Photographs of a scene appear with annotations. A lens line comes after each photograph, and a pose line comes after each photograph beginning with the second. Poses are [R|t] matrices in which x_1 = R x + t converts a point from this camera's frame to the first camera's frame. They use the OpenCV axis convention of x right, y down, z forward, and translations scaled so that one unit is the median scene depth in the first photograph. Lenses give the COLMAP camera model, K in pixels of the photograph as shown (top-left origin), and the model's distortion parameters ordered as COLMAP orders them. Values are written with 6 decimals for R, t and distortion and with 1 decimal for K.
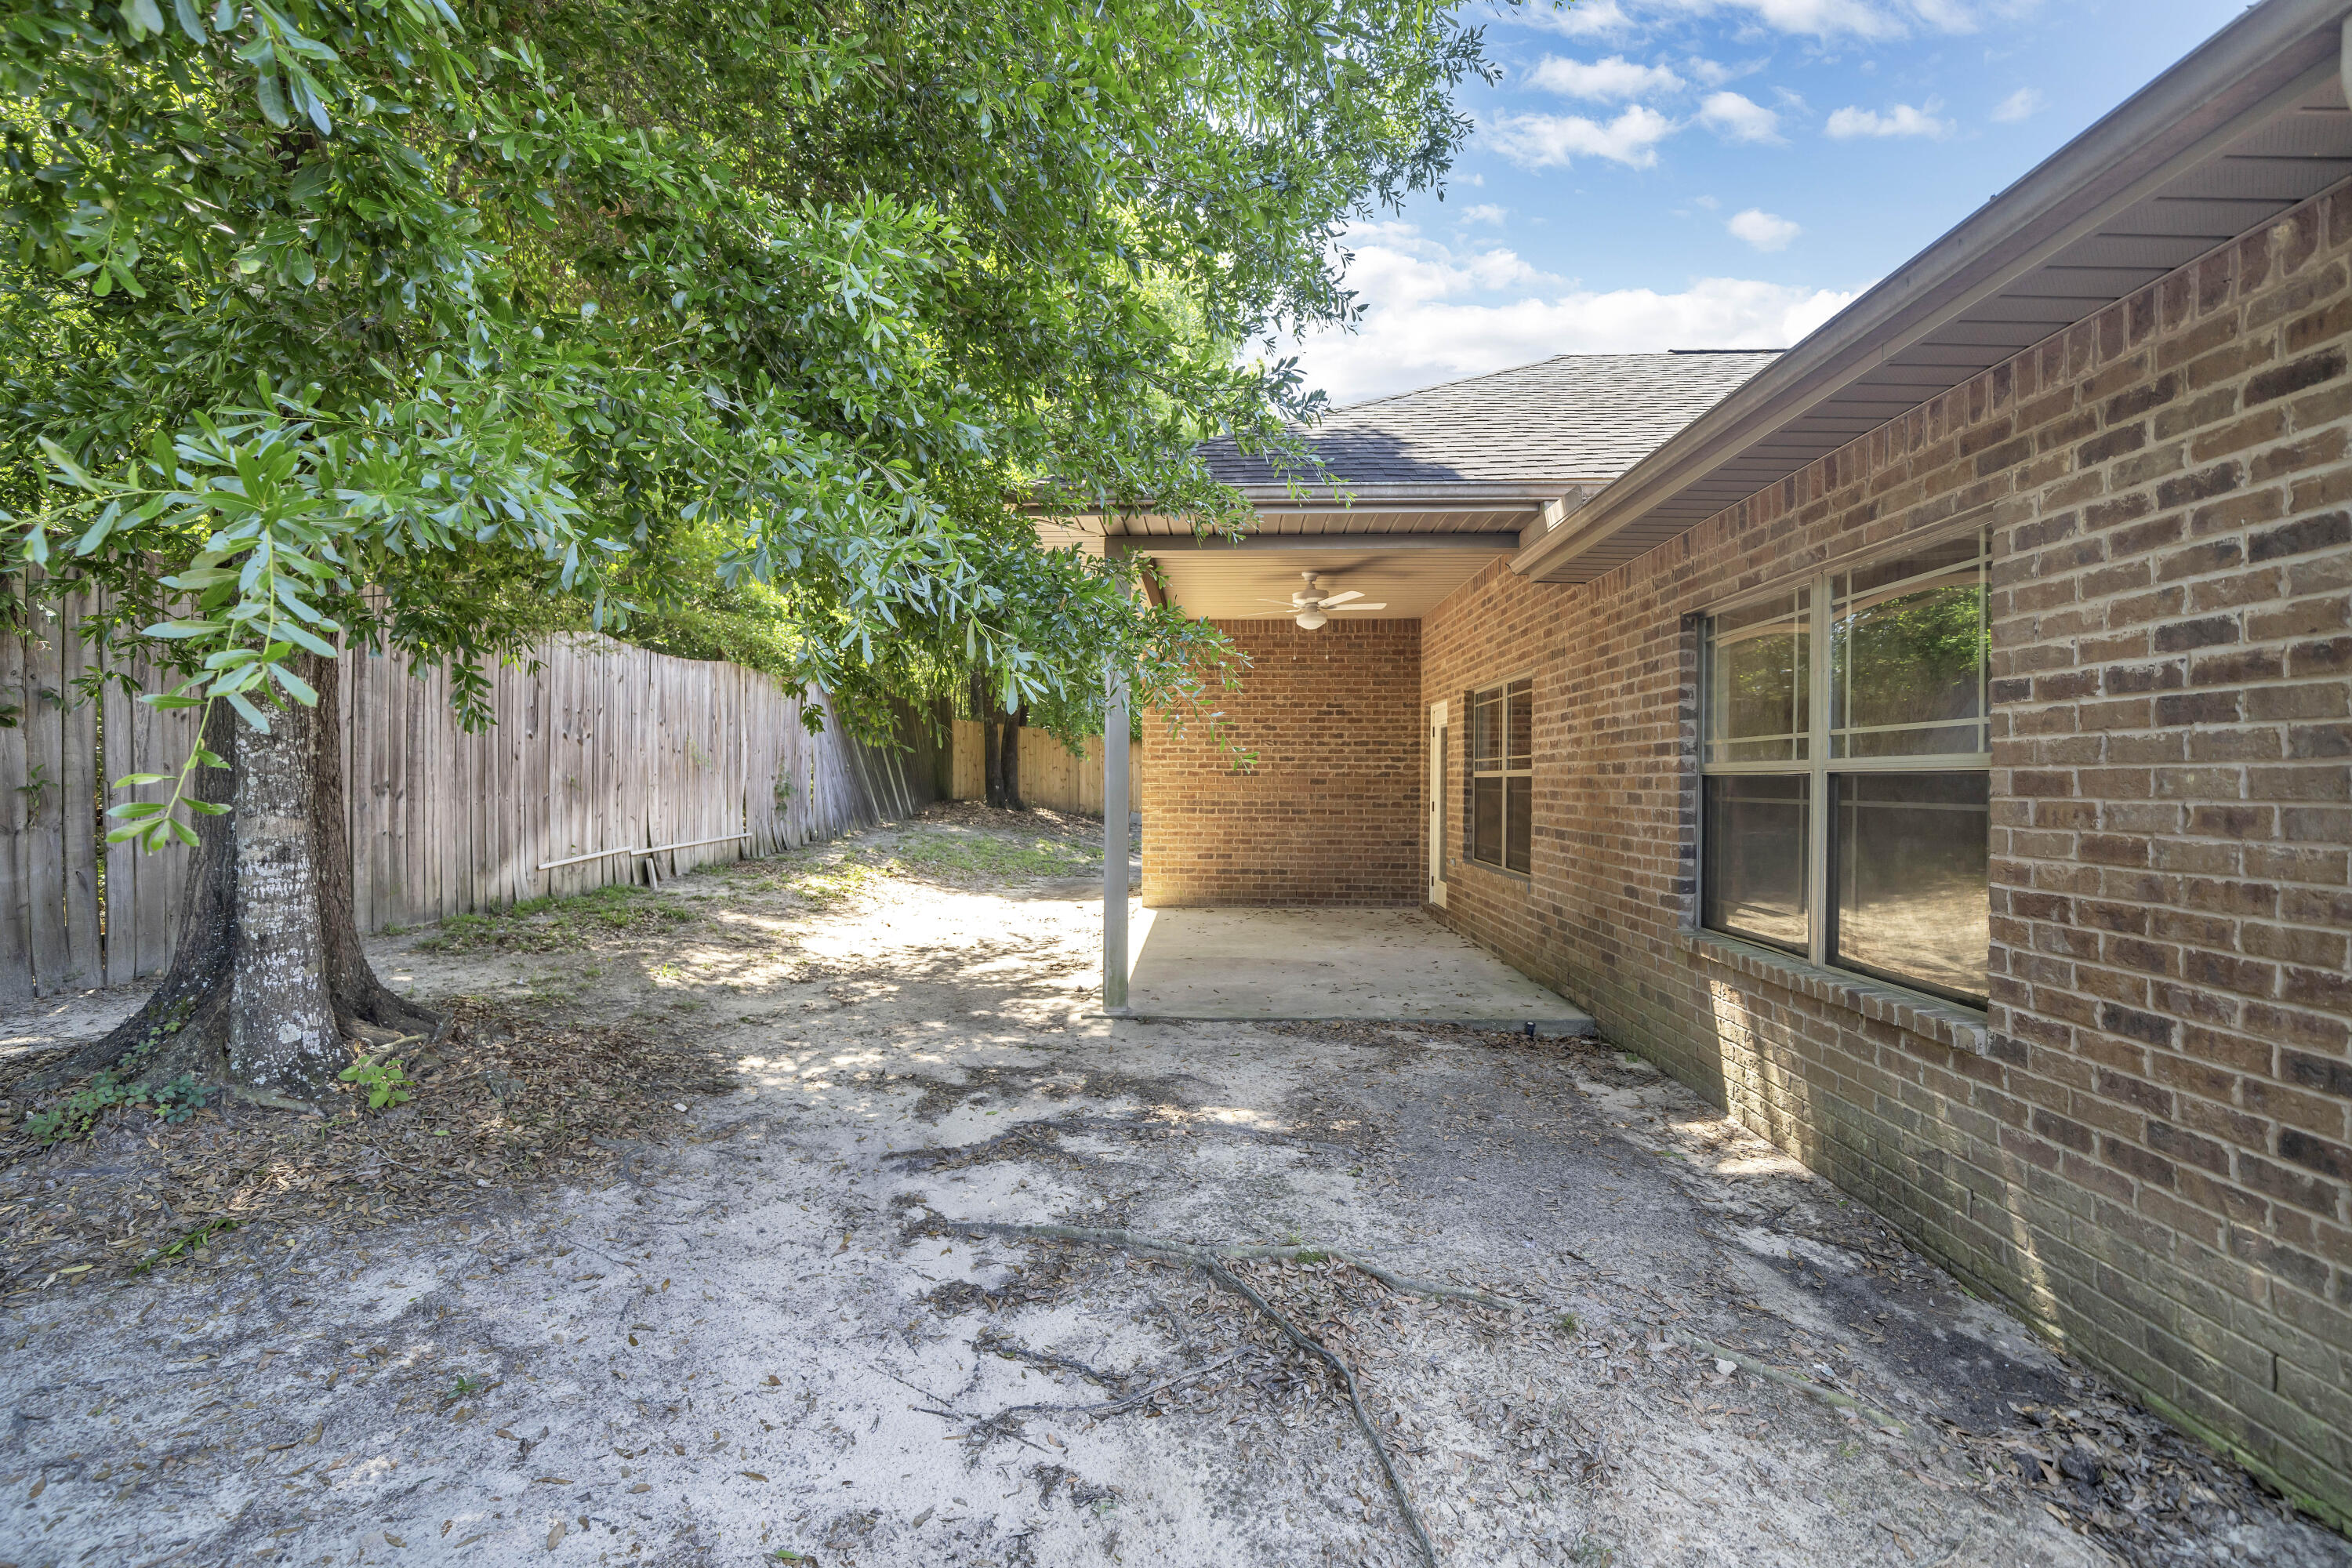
lens RADIAL K [[935.7, 0, 1188.2], [0, 935.7, 791.2], [0, 0, 1]] dist [0.001782, 0.000021]
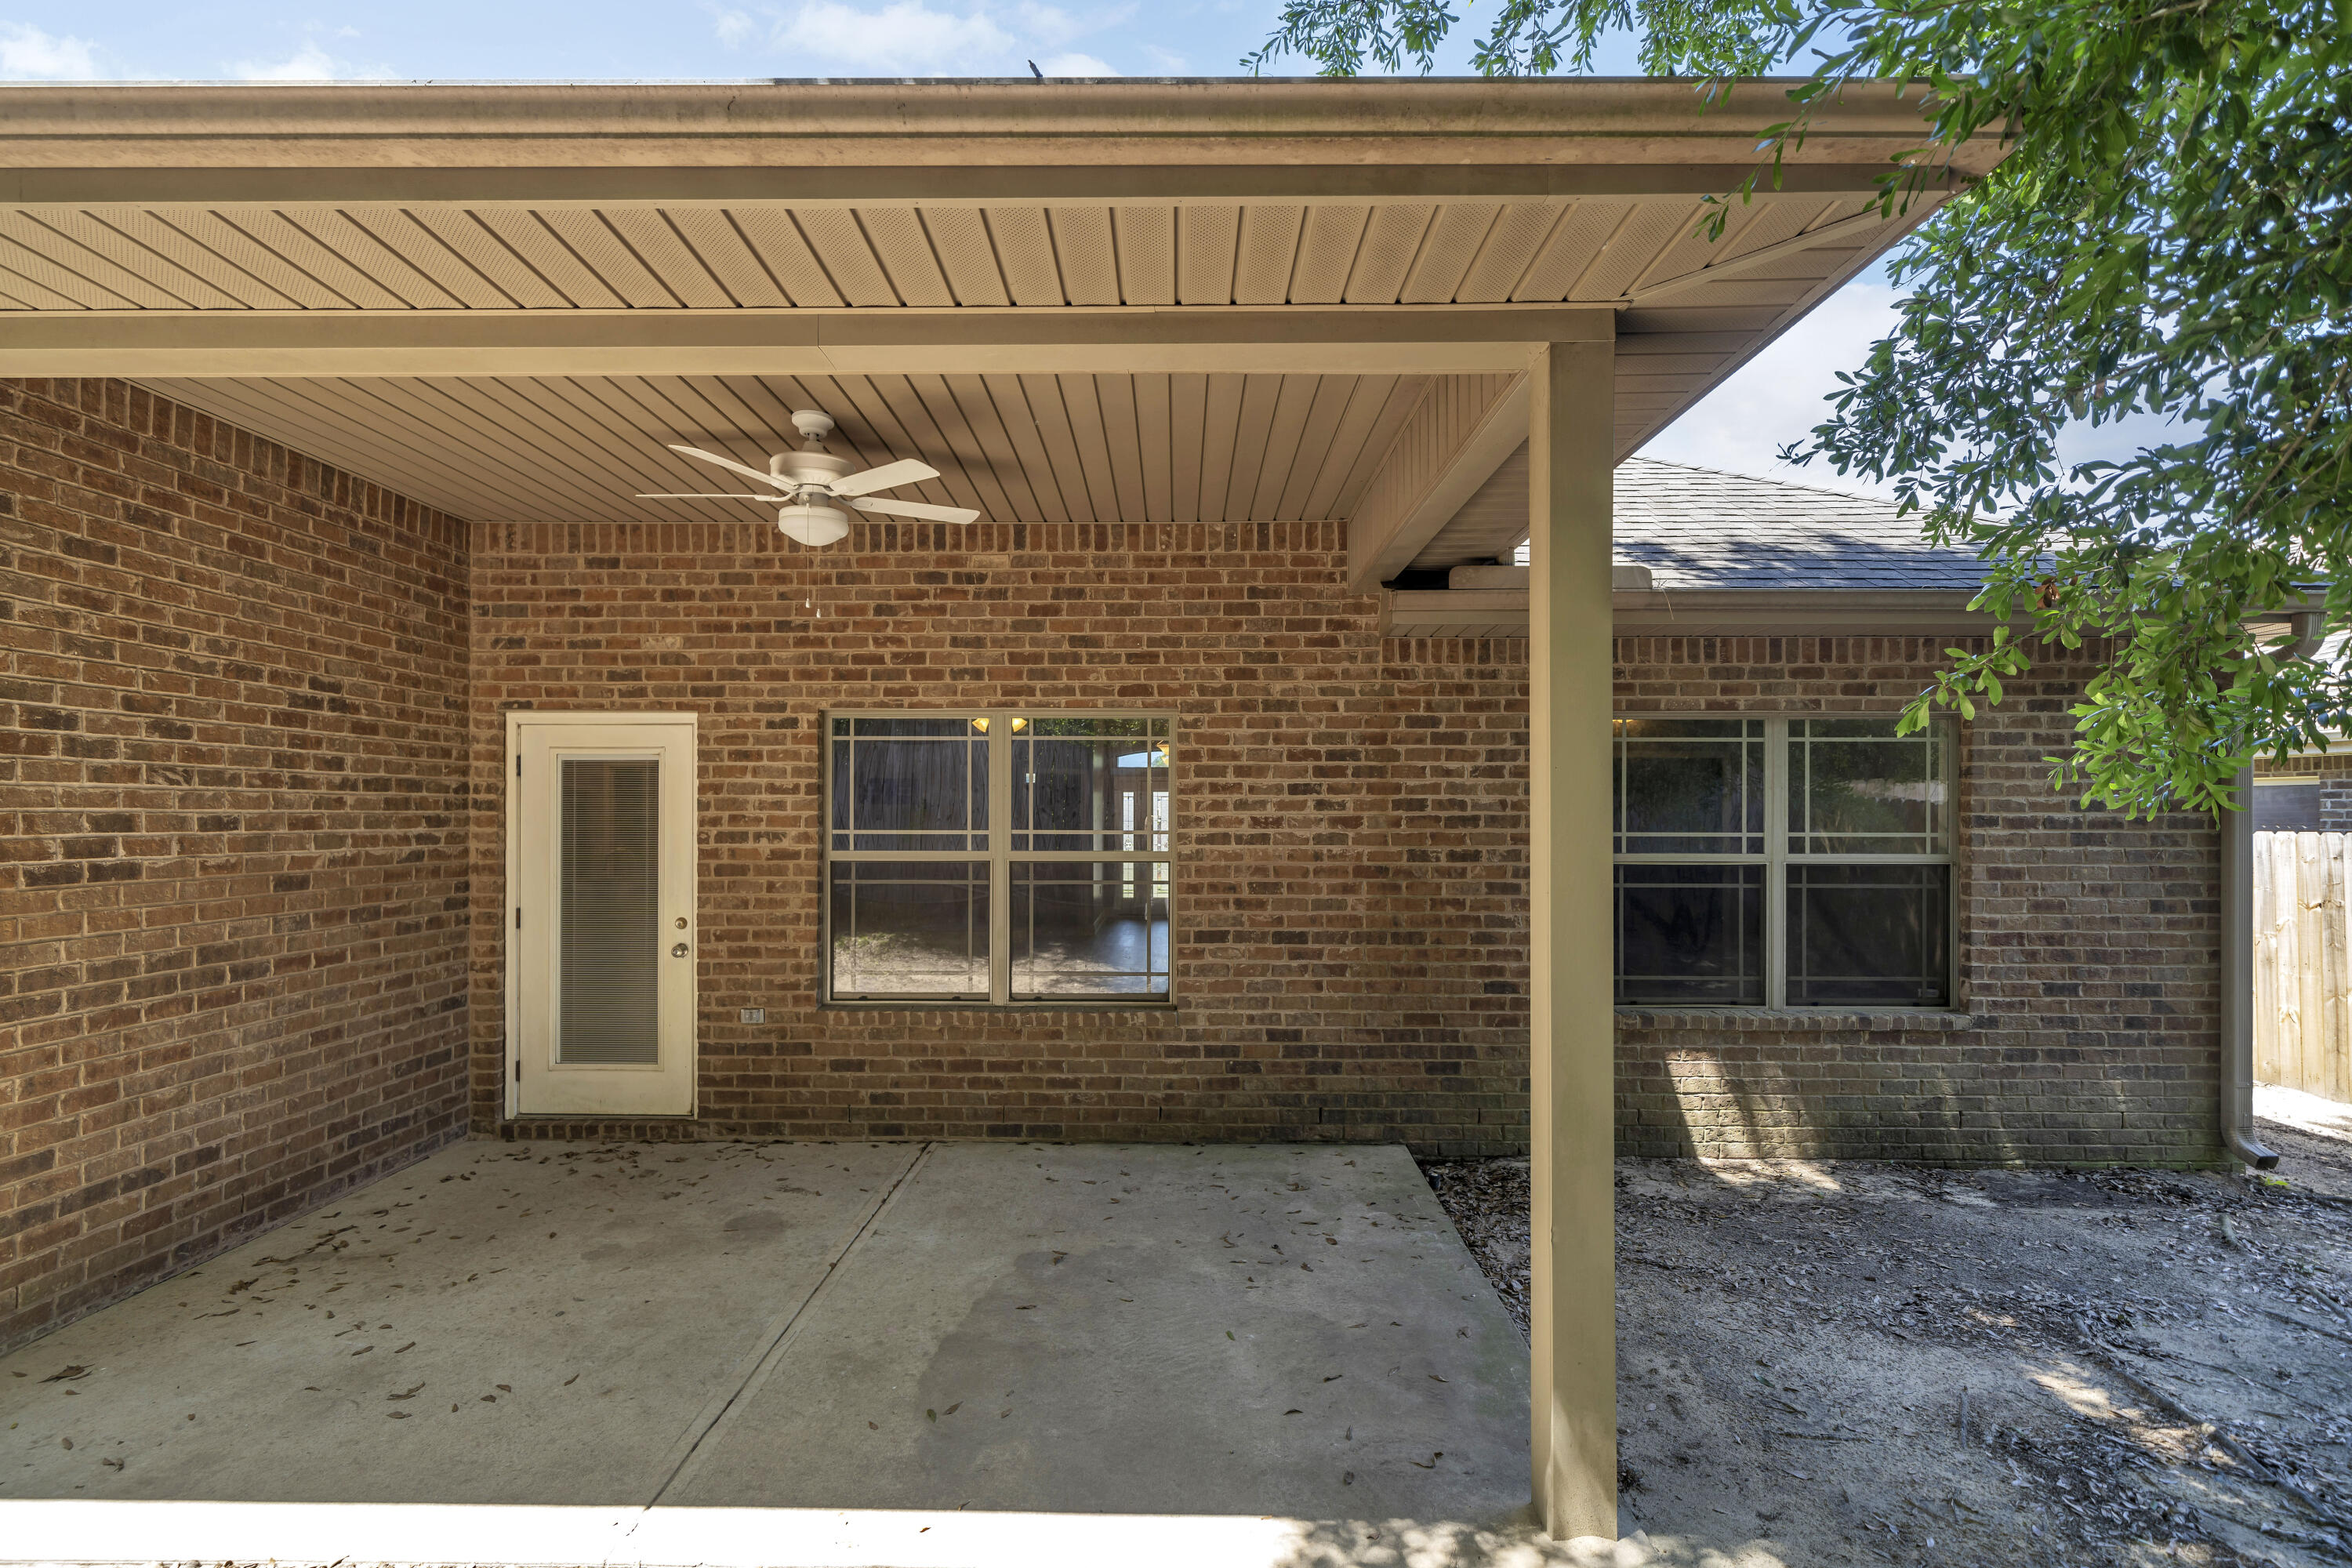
lens RADIAL K [[1048.5, 0, 1175.2], [0, 1048.5, 816.8], [0, 0, 1]] dist [0.000036, -0.000248]
pose [[-0.005306, -0.004359, 0.999976, -0.864442], [0.009428, 0.999946, 0.004409, -0.108046], [-0.999941, 0.009451, -0.005265, 1.979653]]
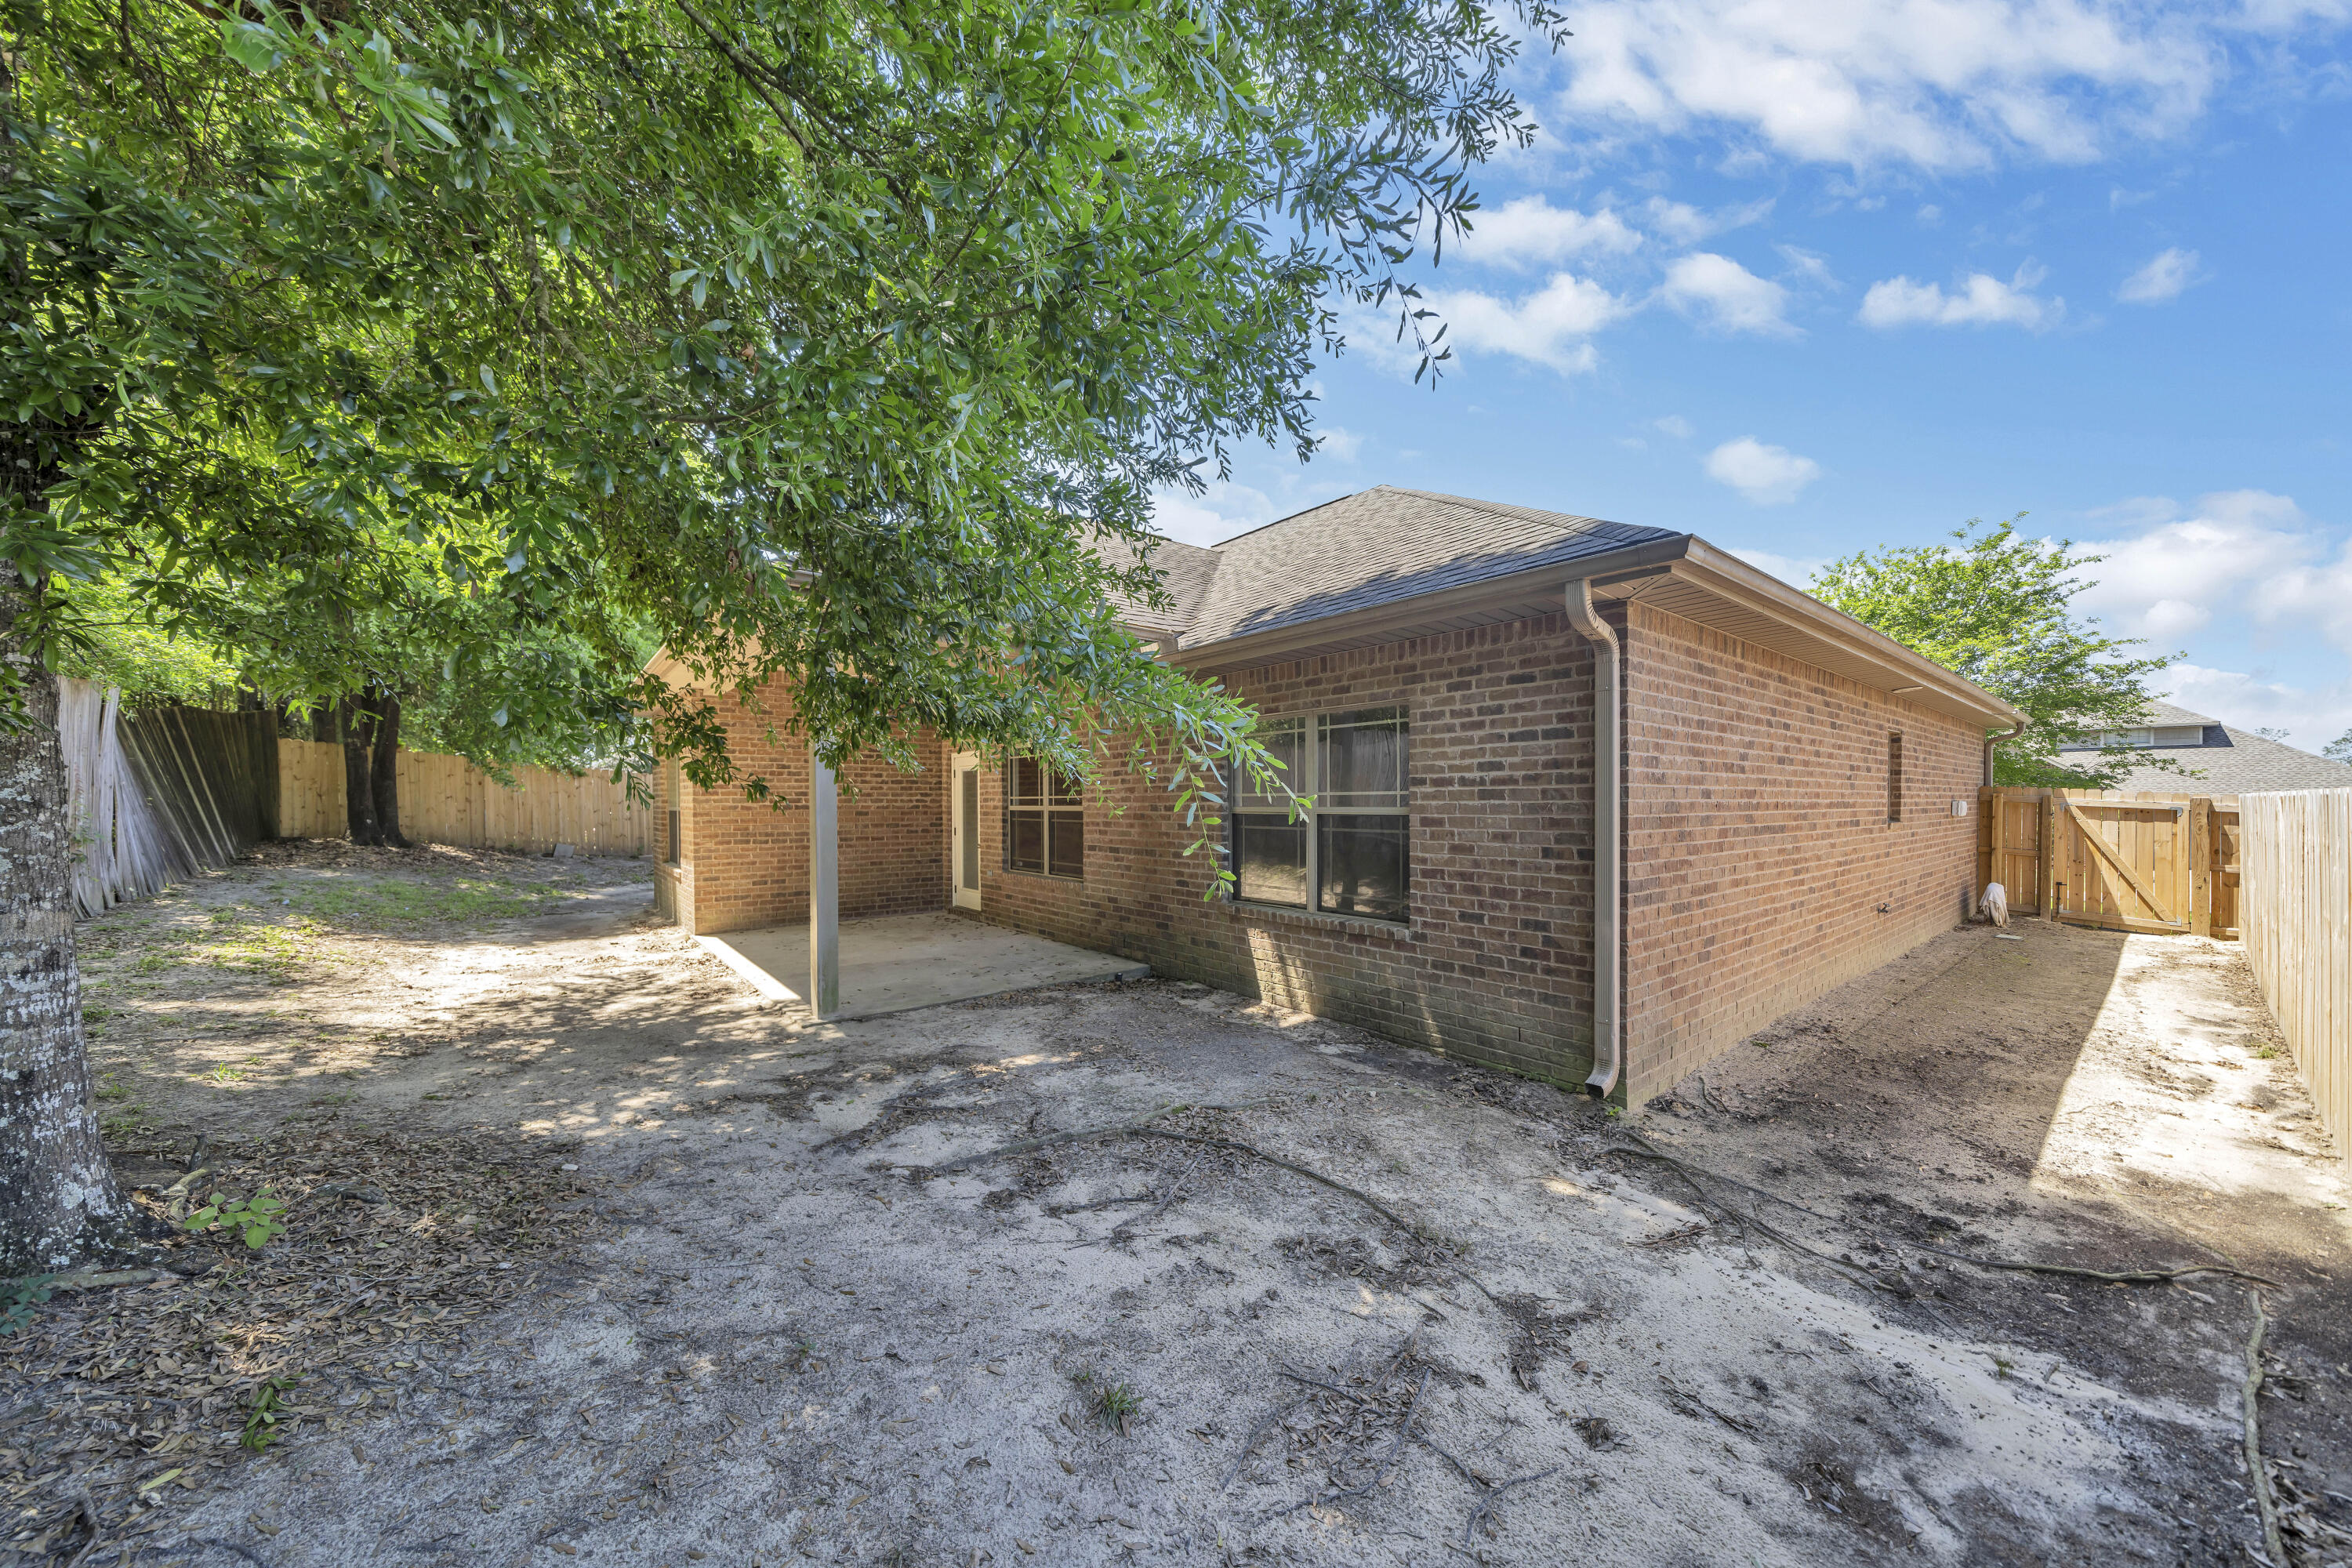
lens RADIAL K [[786.7, 0, 1168.5], [0, 786.7, 813.3], [0, 0, 1]] dist [-0.000714, -0.000148]
pose [[0.759126, -0.015849, 0.650751, -0.661967], [0.013831, 0.999871, 0.008217, -0.041086], [-0.650797, 0.002763, 0.759247, -0.056143]]
